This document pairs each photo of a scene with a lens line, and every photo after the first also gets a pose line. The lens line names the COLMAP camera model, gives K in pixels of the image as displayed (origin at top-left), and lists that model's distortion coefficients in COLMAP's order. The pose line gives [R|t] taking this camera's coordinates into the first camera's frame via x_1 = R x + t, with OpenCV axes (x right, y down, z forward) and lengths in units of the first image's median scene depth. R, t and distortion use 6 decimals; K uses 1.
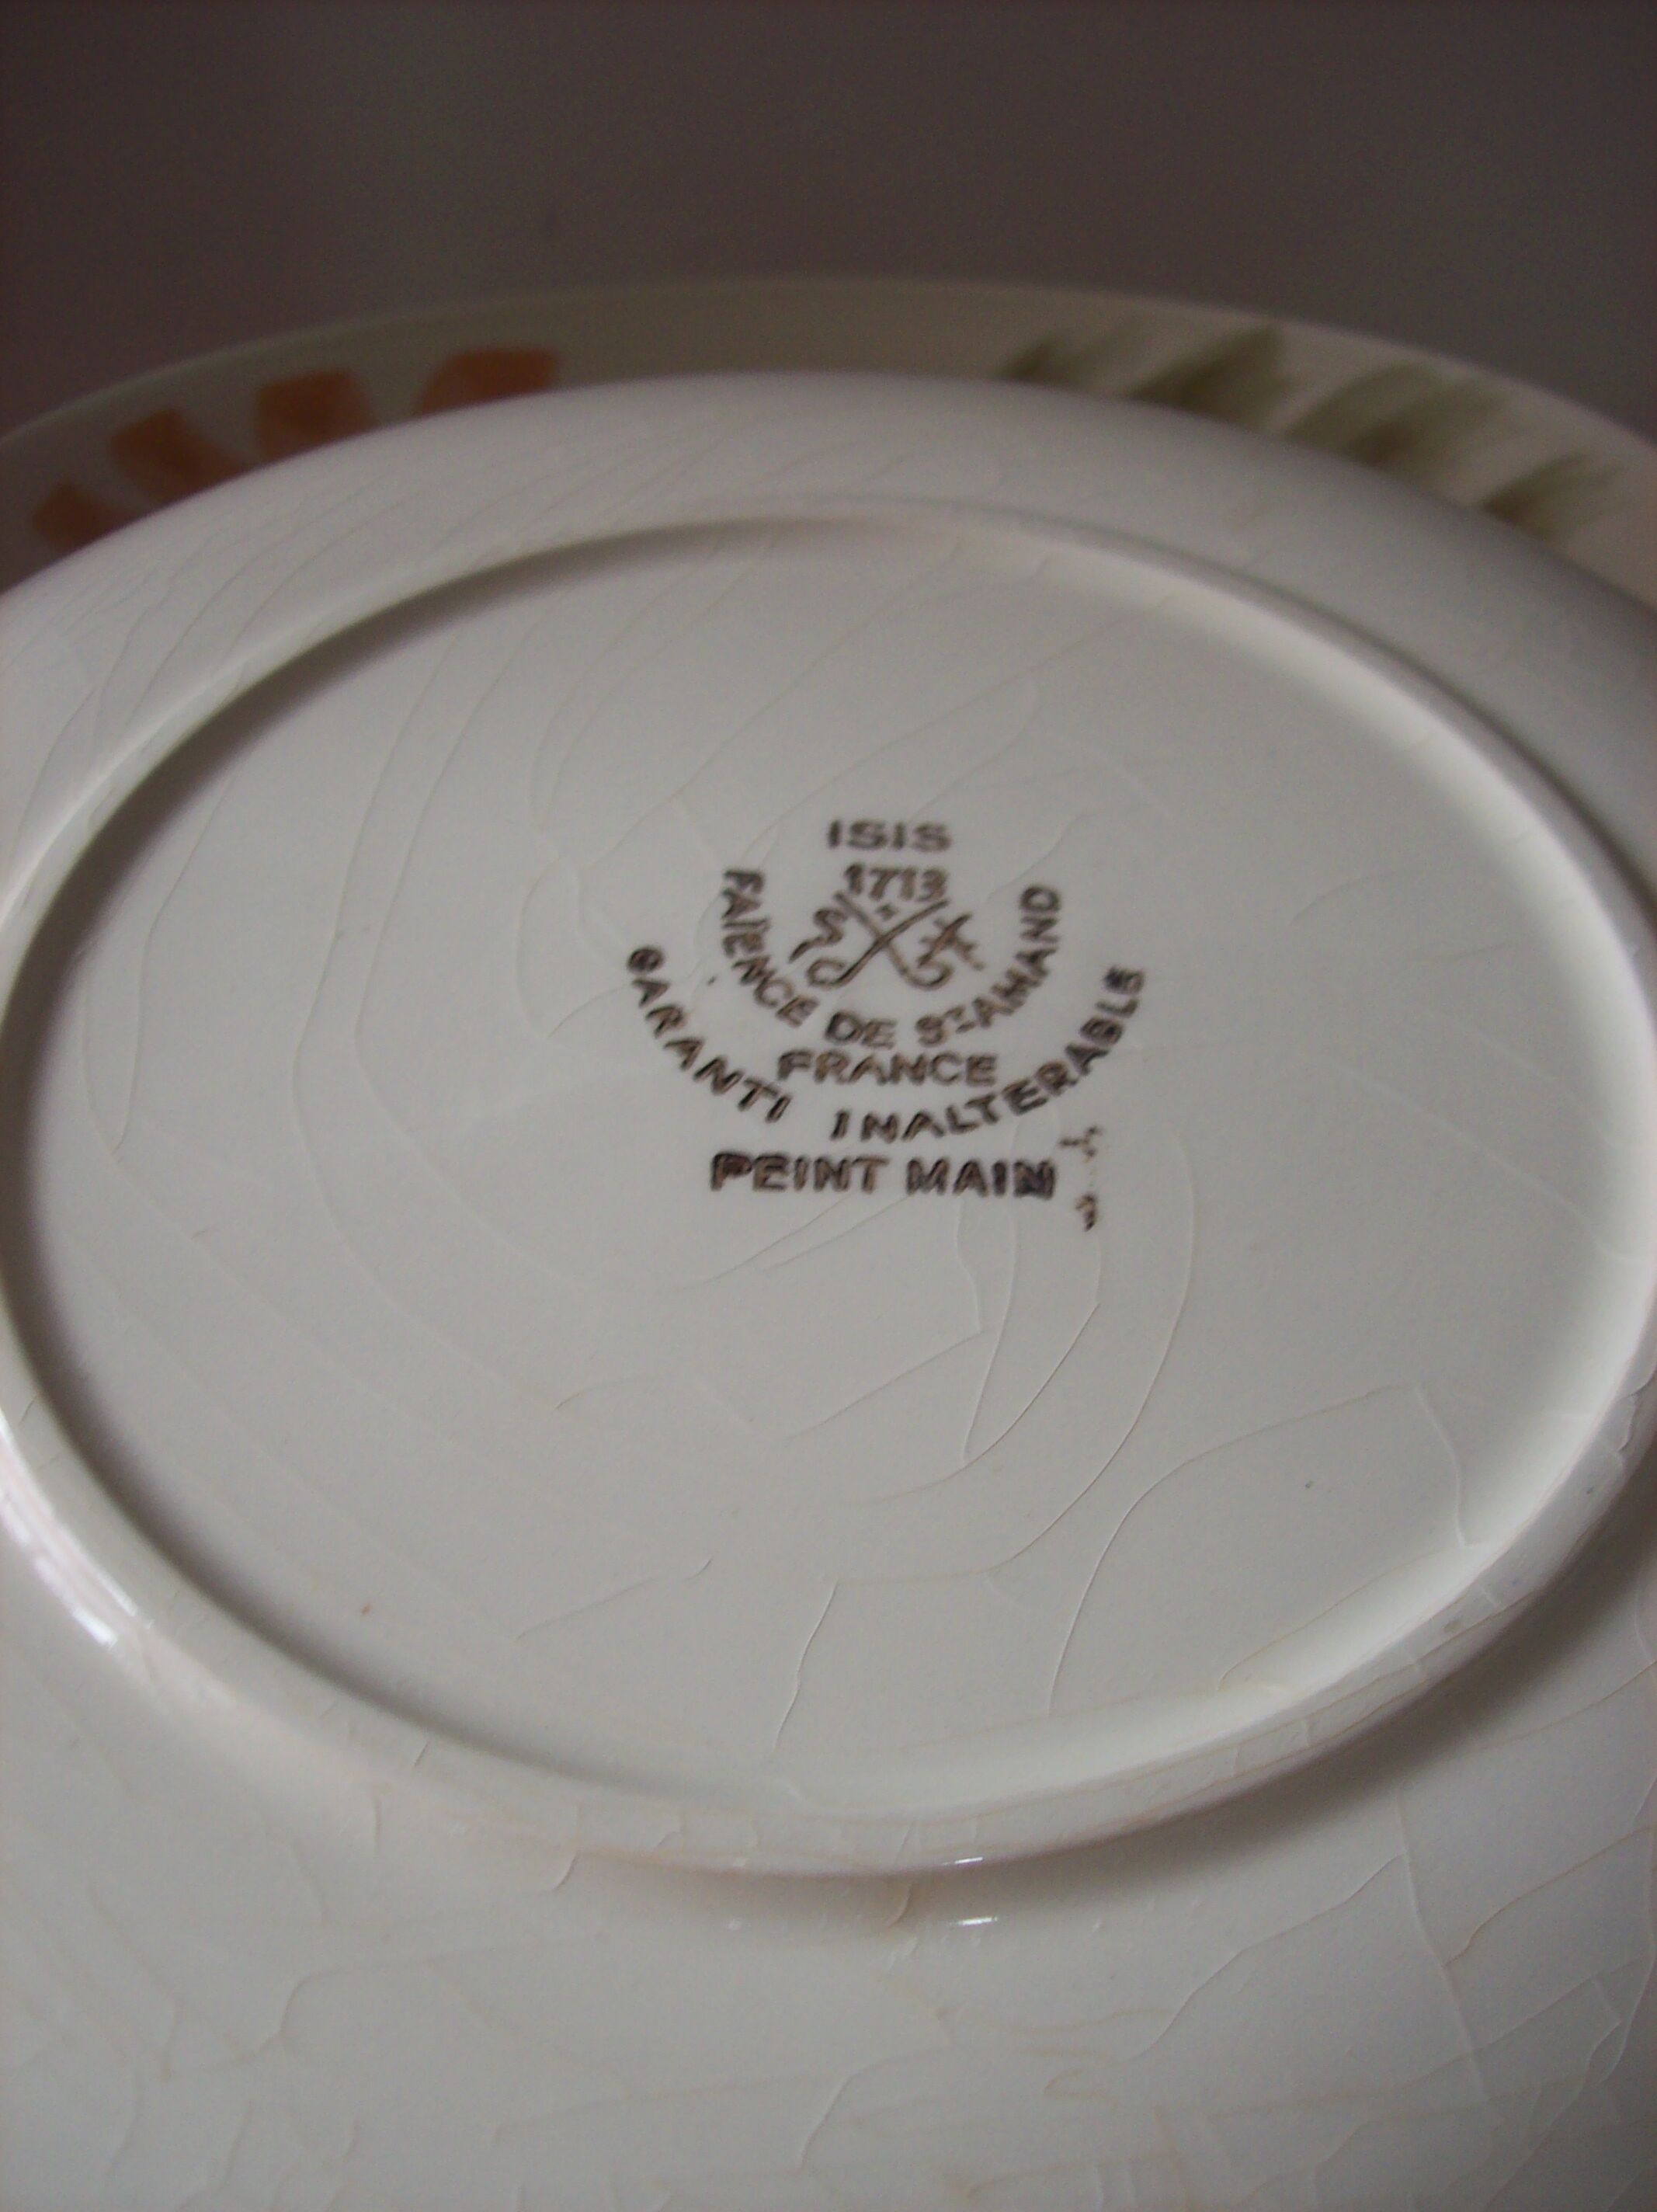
lens RADIAL K [[2316.9, 0, 829.4], [0, 2316.9, 1107.7], [0, 0, 1]] dist [-0.148213, 0.000000]
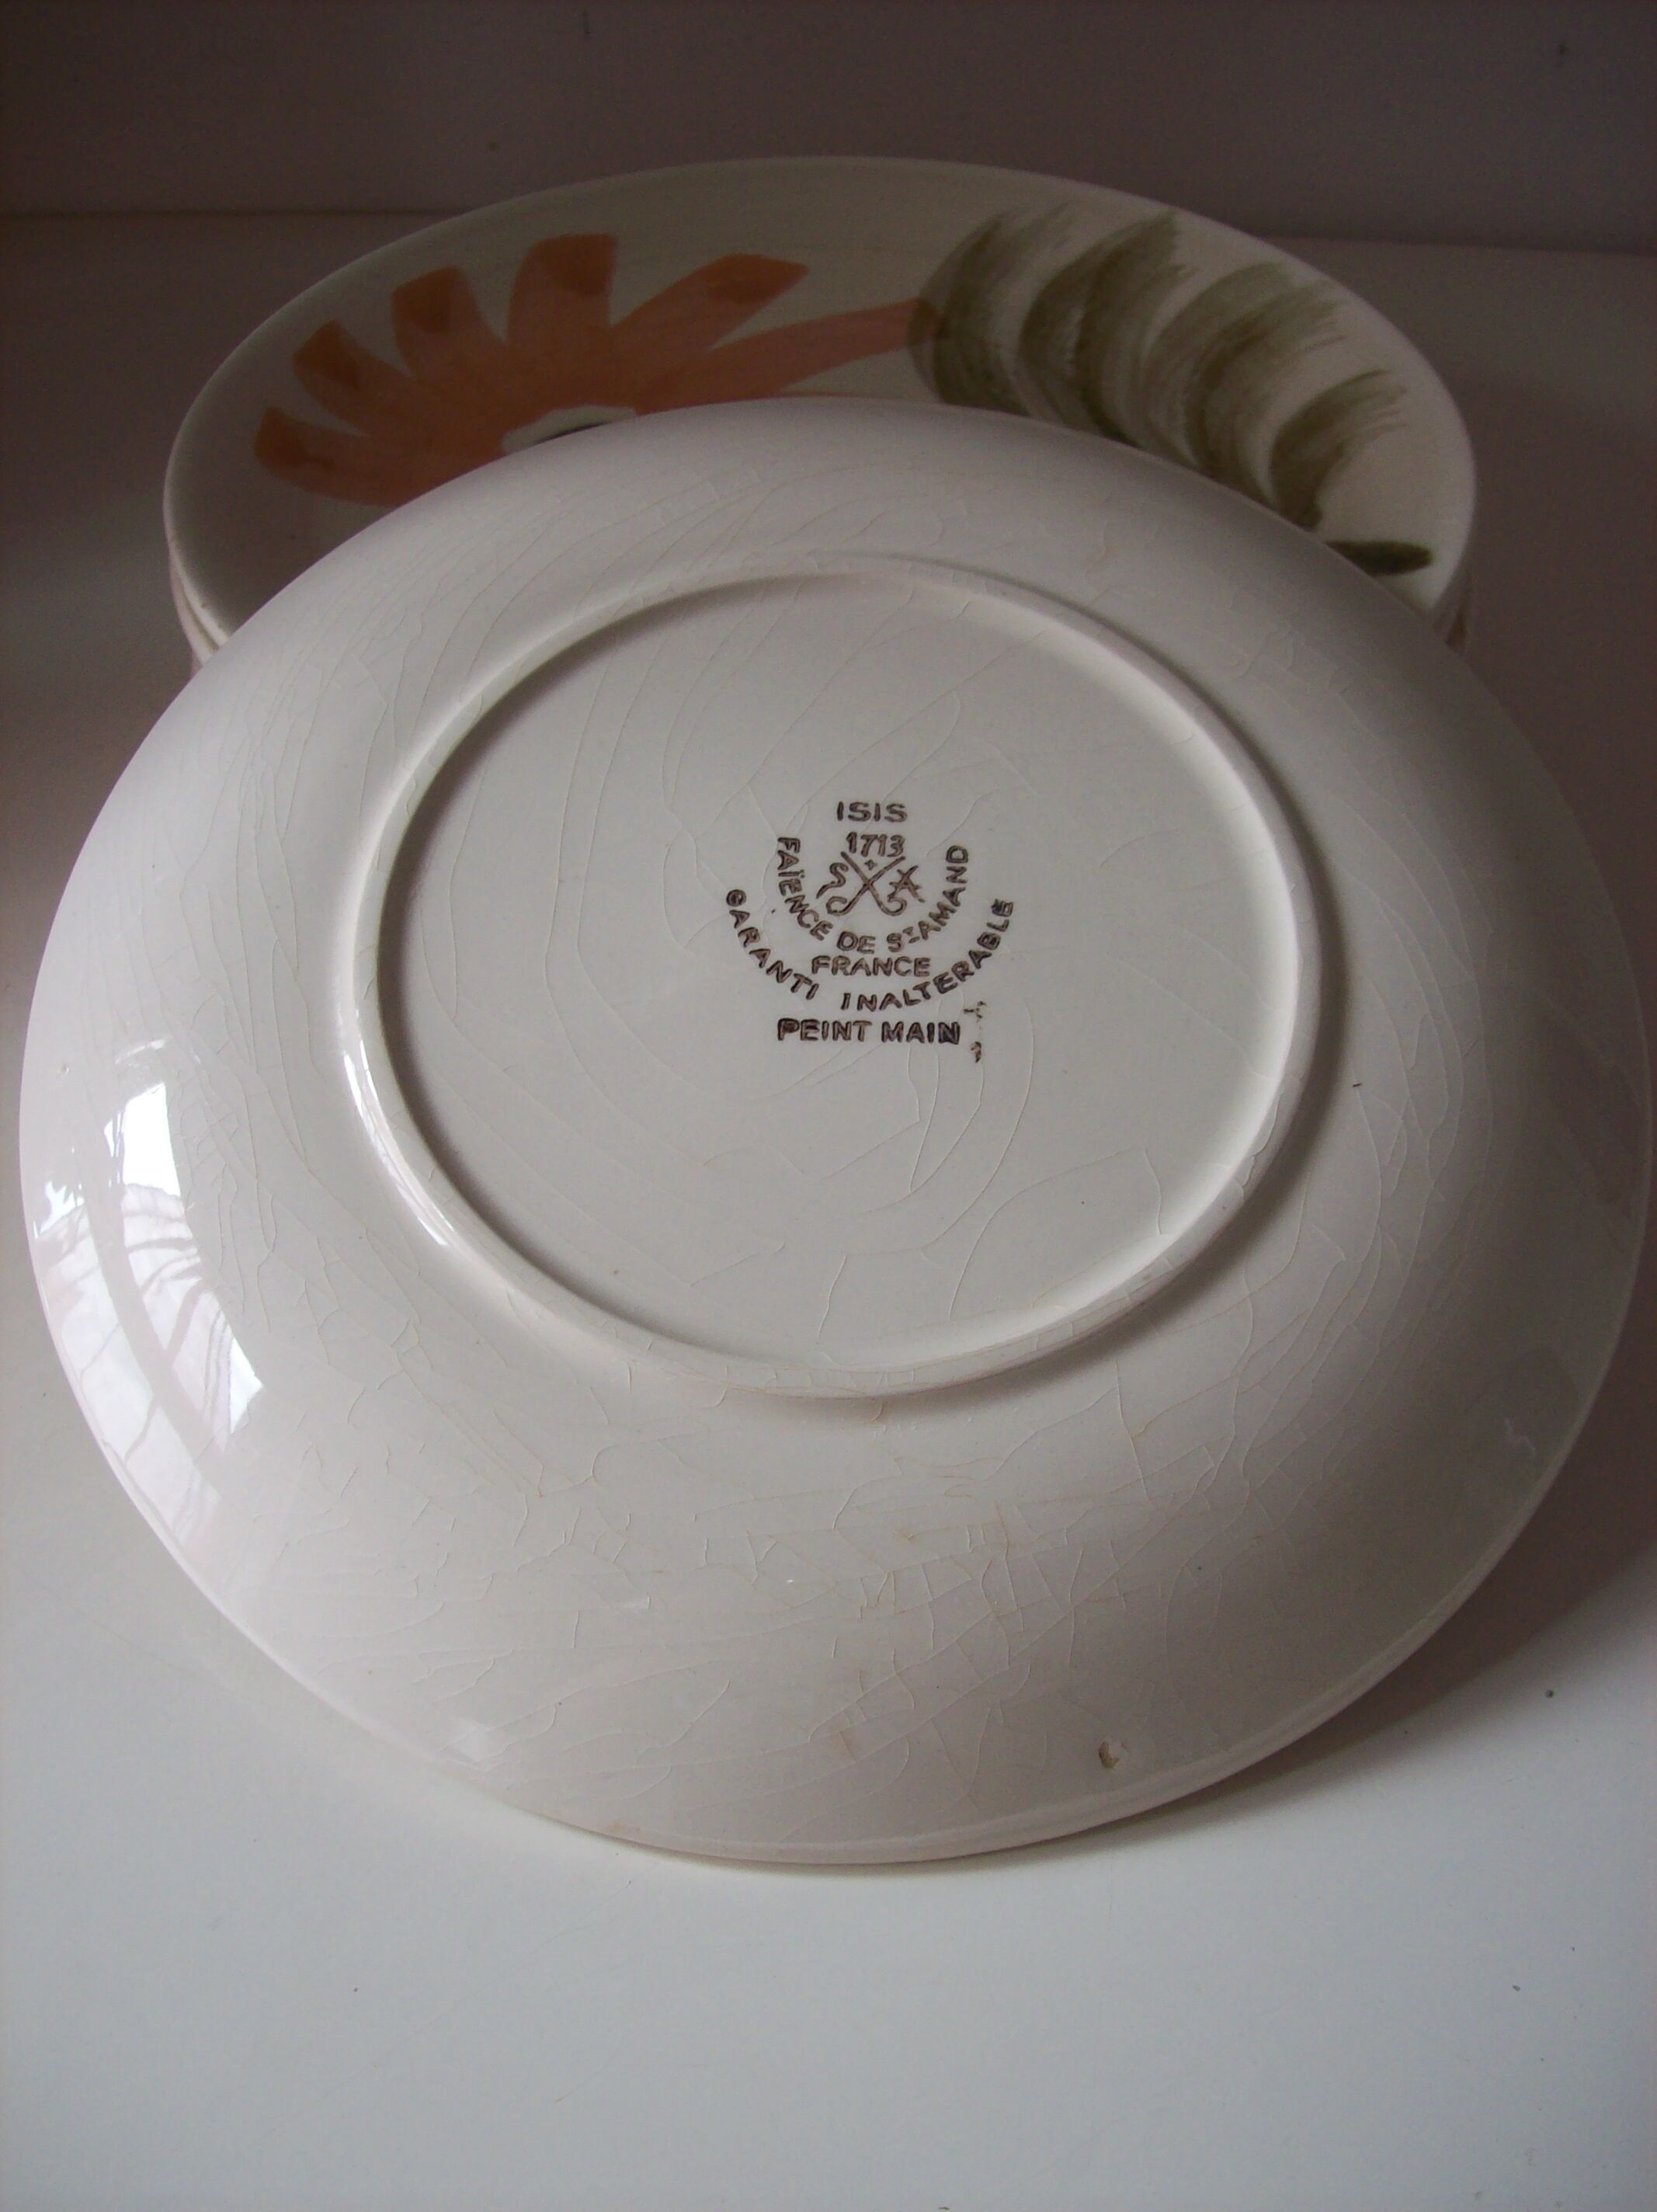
lens RADIAL K [[2316.9, 0, 830.1], [0, 2316.9, 1106.0], [0, 0, 1]] dist [-0.148213, 0.000000]
pose [[0.999931, -0.011694, -0.000567, -0.007721], [0.011503, 0.972246, 0.233680, -0.345719], [-0.002182, -0.233670, 0.972314, -0.829555]]
